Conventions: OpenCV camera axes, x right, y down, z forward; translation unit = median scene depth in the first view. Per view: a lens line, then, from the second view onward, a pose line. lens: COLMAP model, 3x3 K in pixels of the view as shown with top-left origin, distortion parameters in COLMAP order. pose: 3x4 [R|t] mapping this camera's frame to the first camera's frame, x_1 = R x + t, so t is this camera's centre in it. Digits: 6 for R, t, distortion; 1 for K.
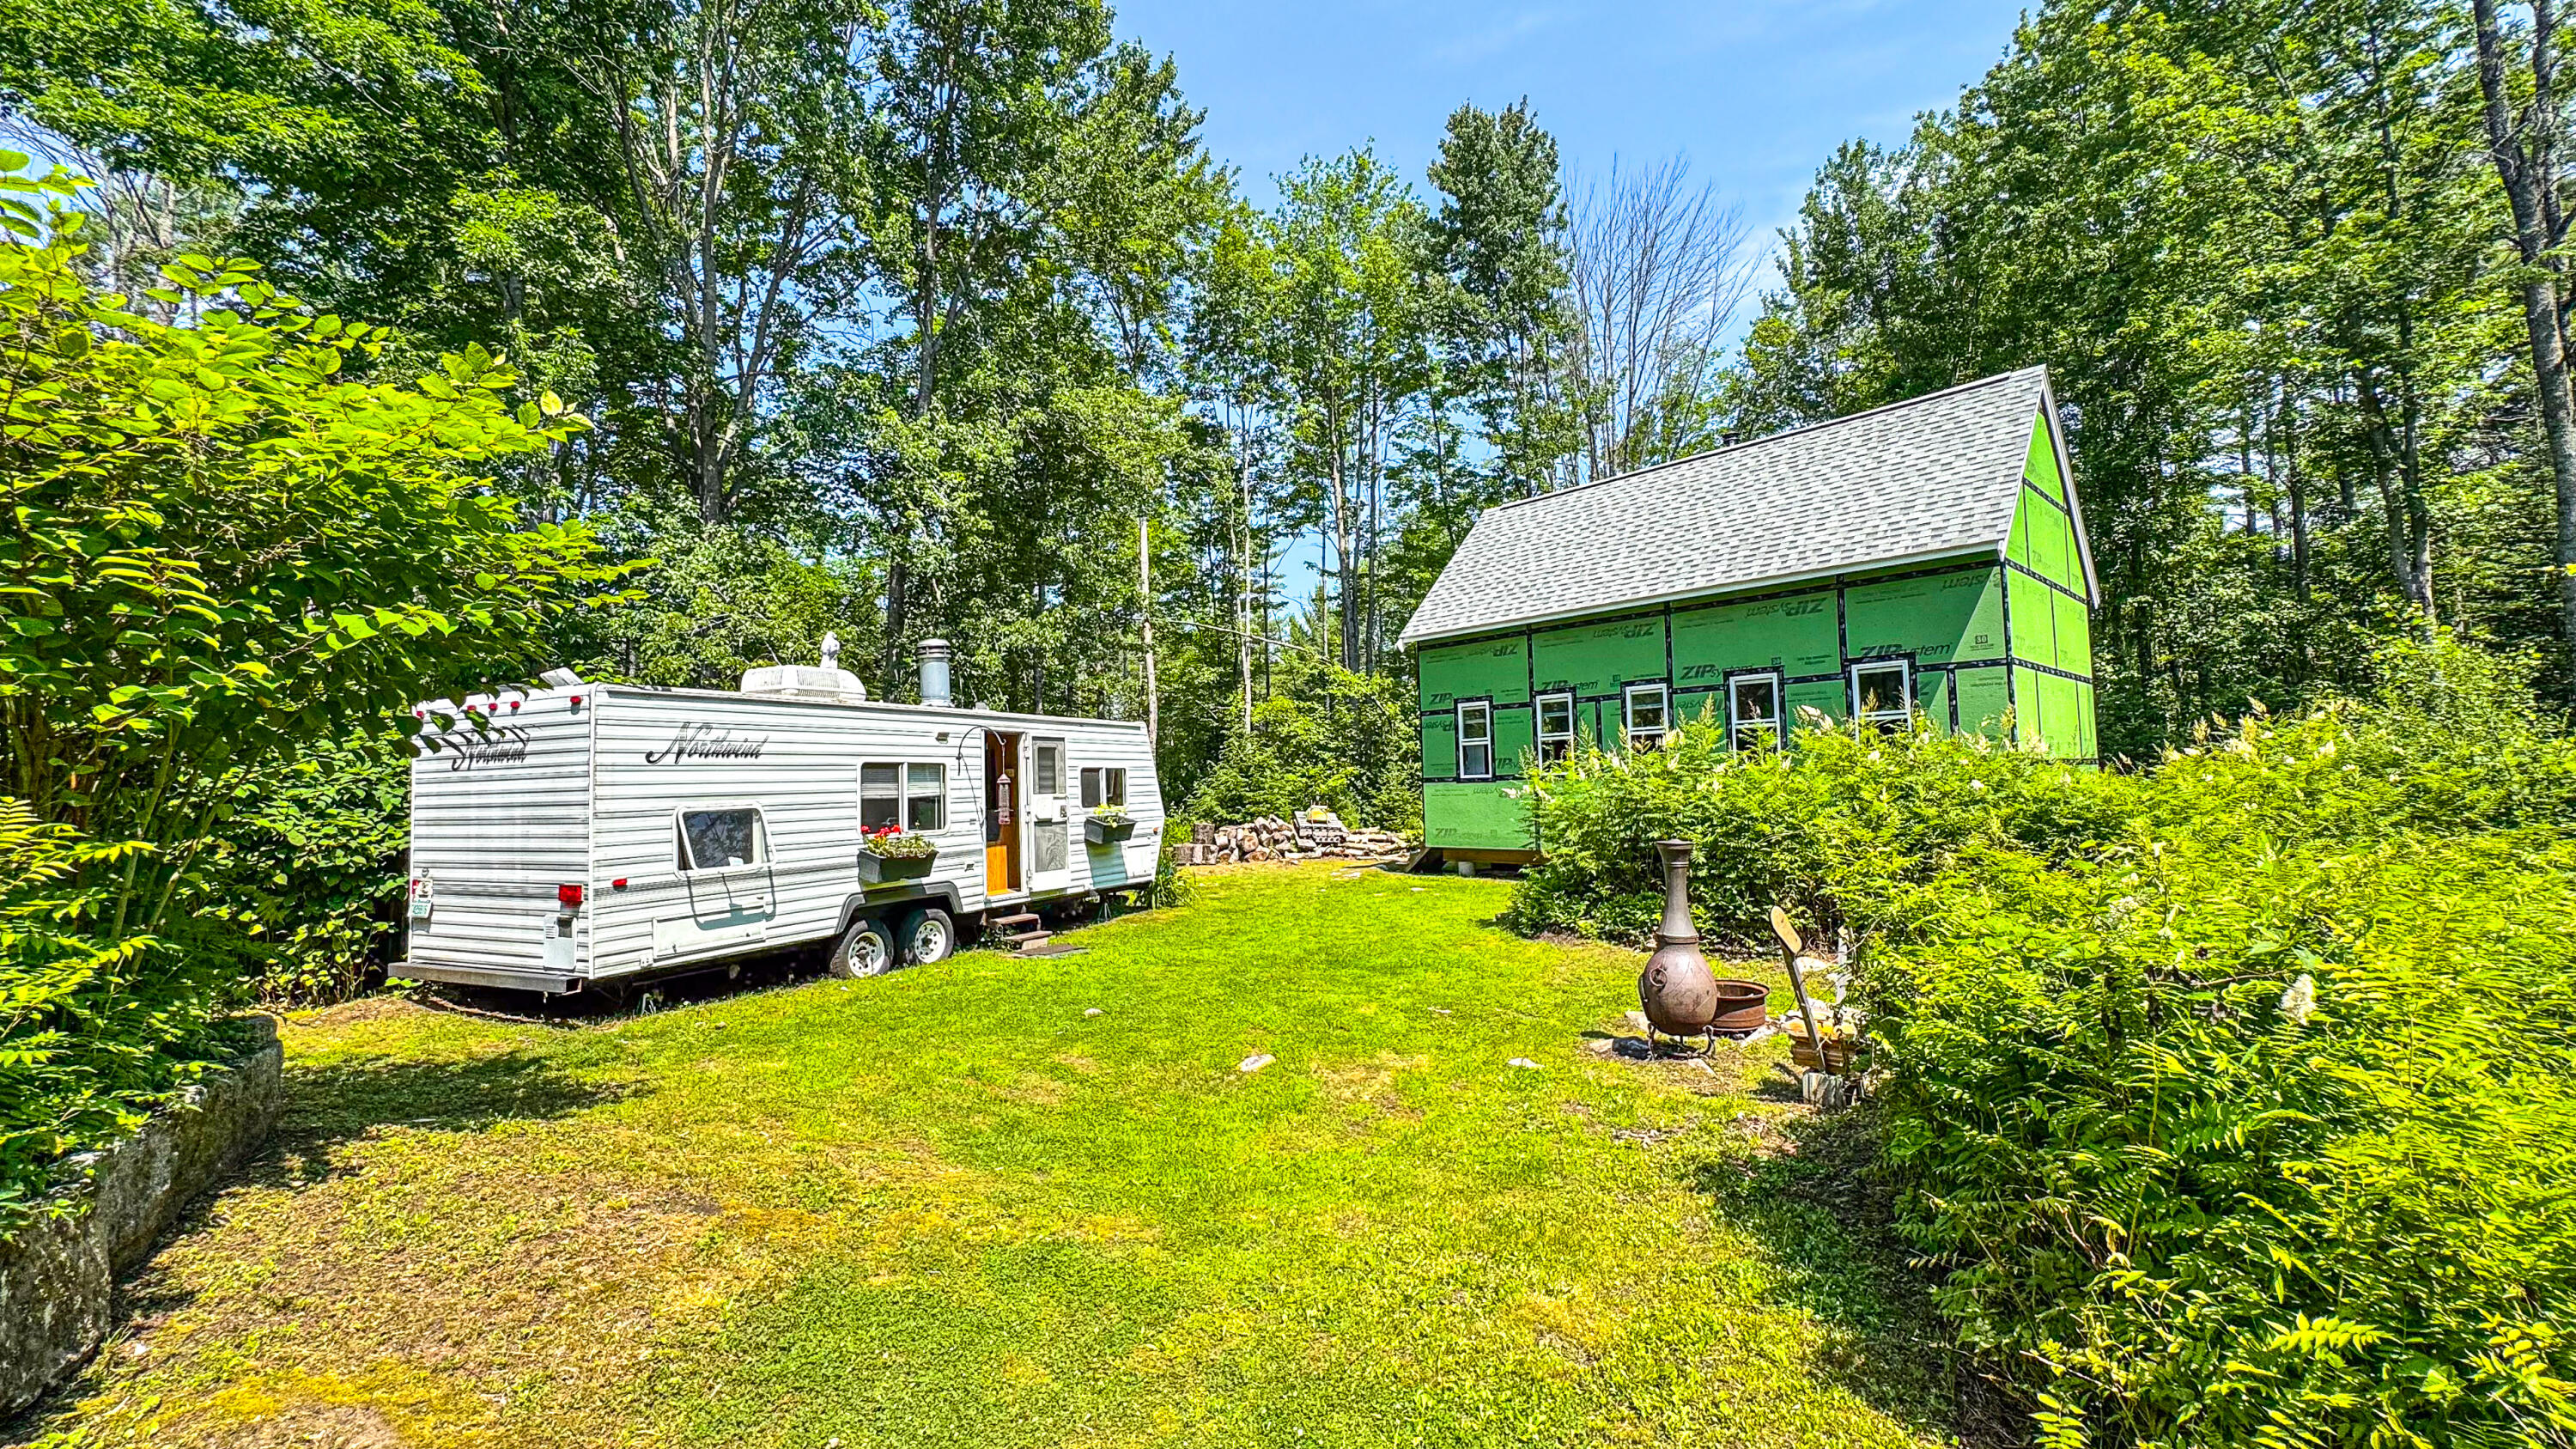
lens RADIAL K [[1063.0, 0, 1286.9], [0, 1063.0, 732.1], [0, 0, 1]] dist [0.001610, 0.000080]
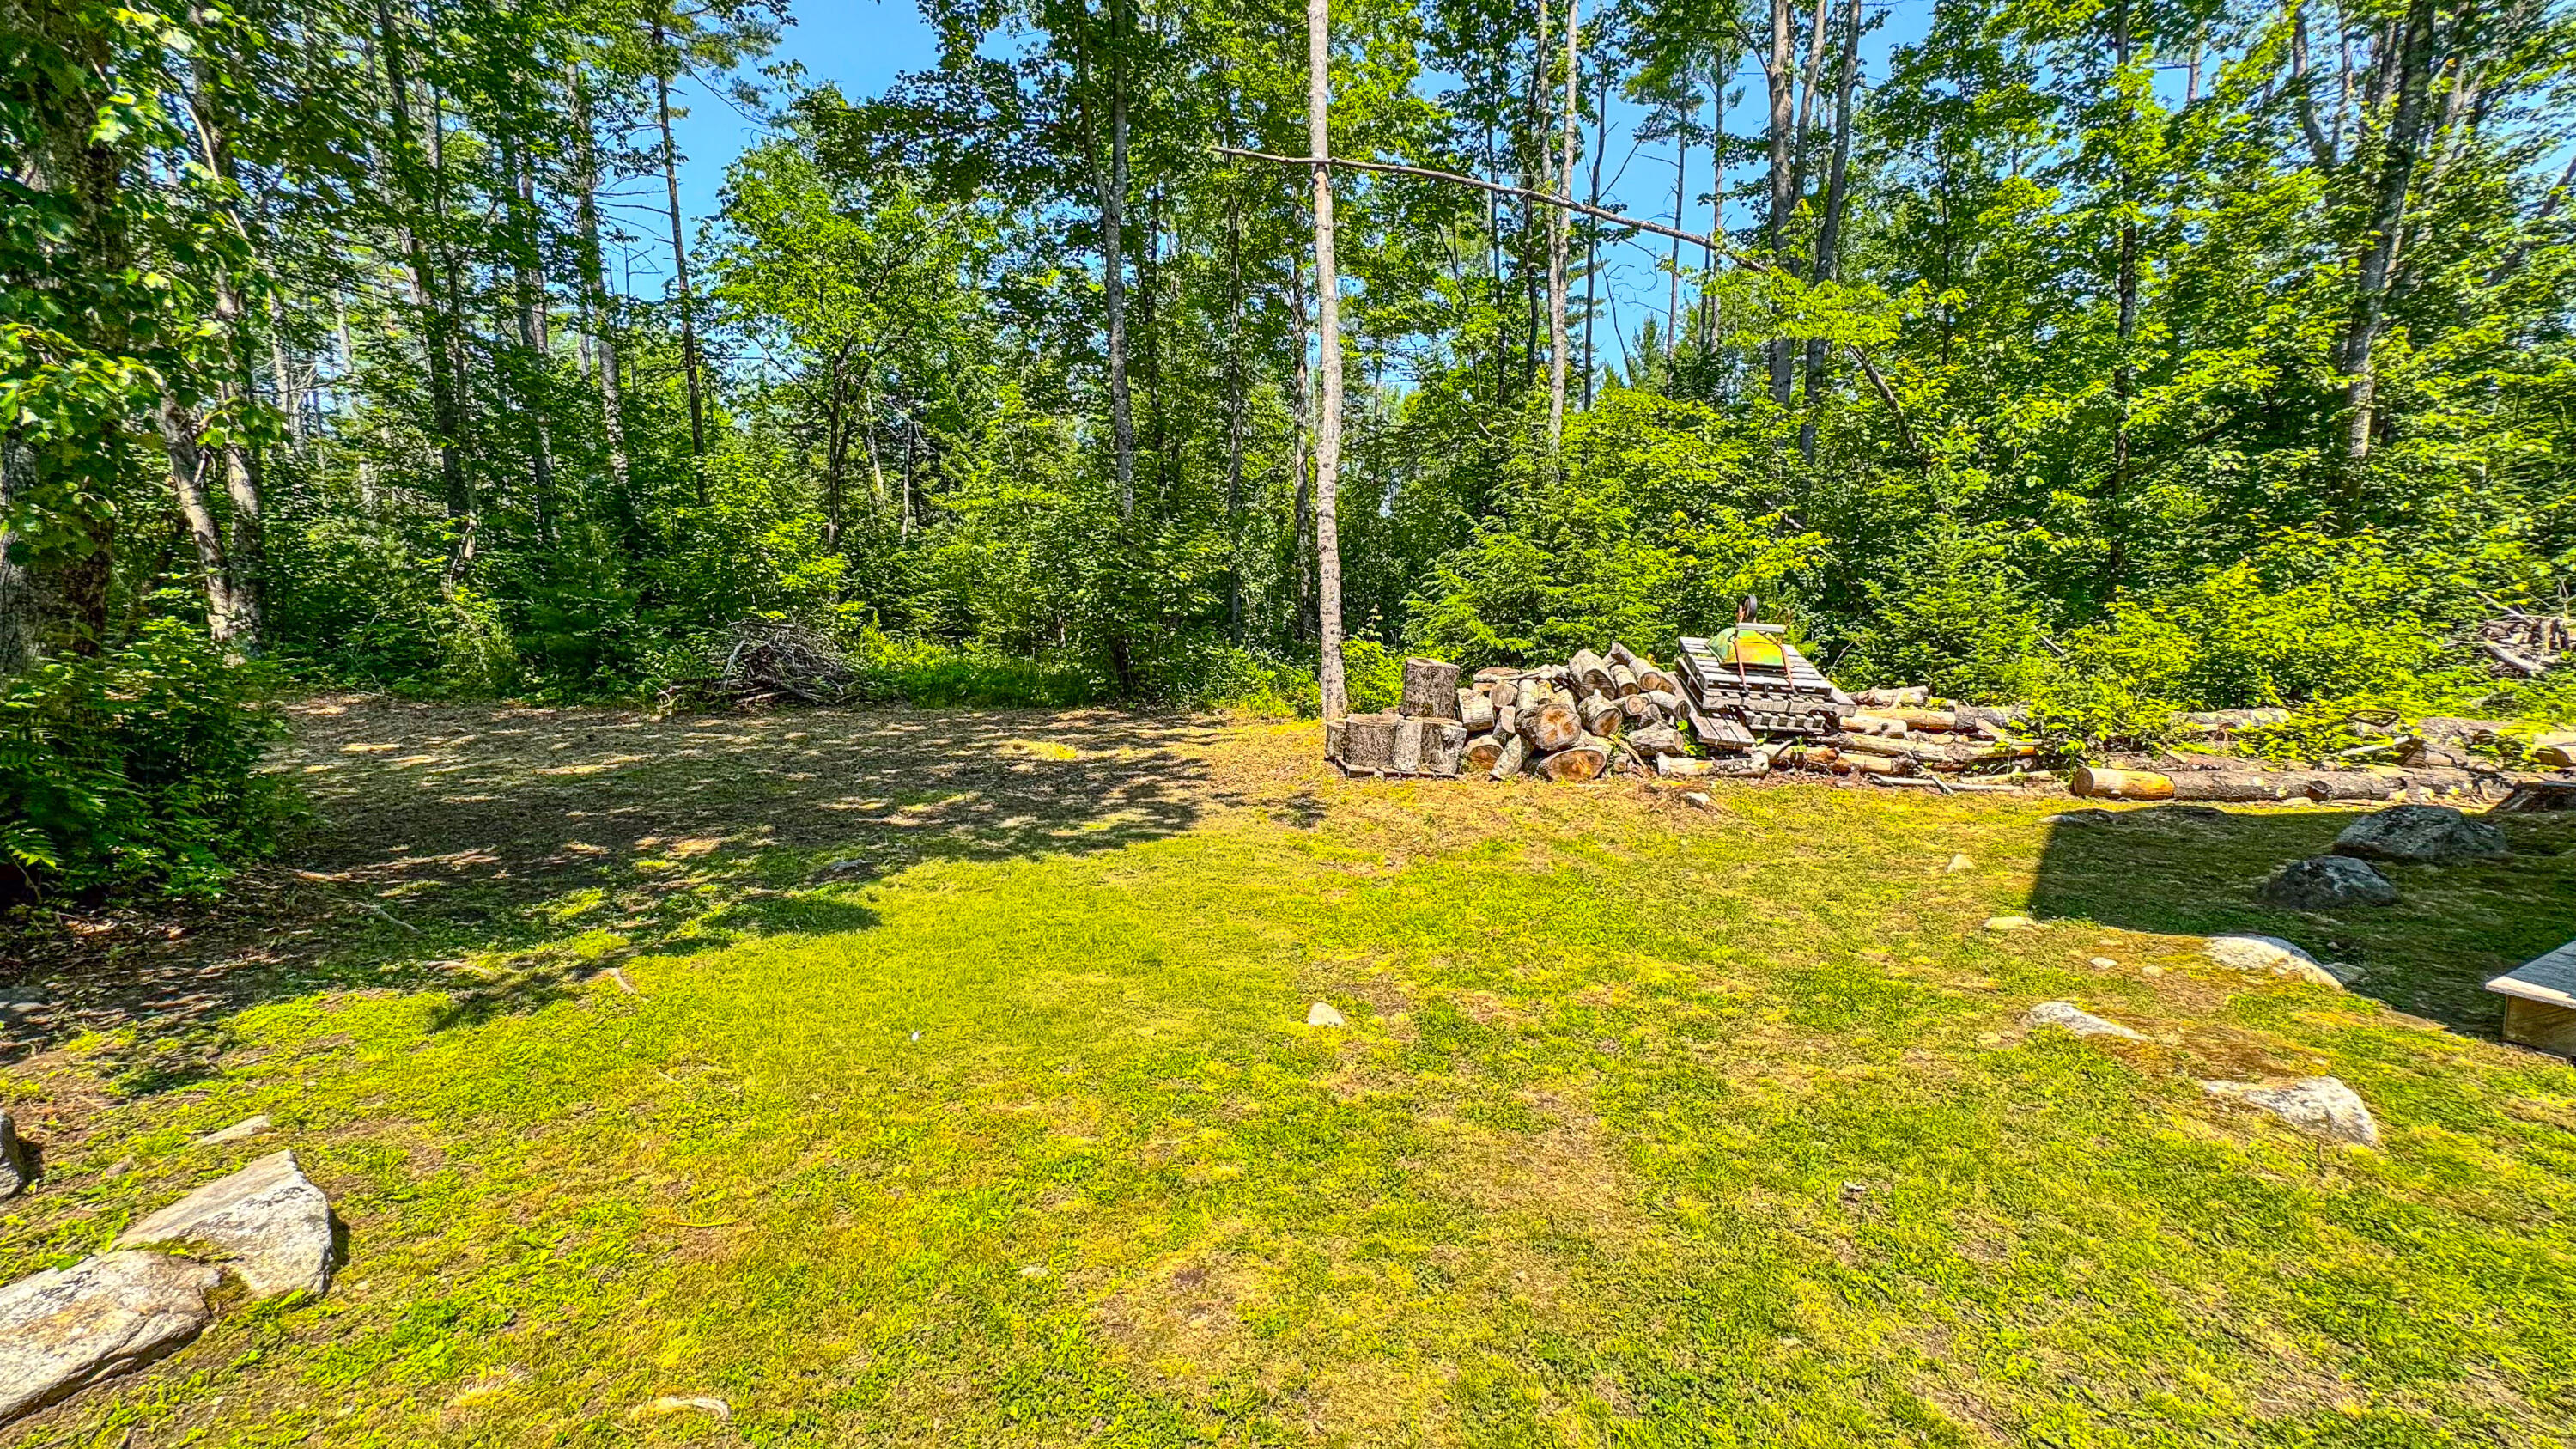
lens RADIAL K [[1007.3, 0, 1287.5], [0, 1007.3, 733.3], [0, 0, 1]] dist [-0.015544, 0.000211]
pose [[0.963043, 0.054915, -0.263691, -0.031961], [-0.006728, 0.983594, 0.180269, 0.047517], [0.269265, -0.171833, 0.947613, 0.653554]]
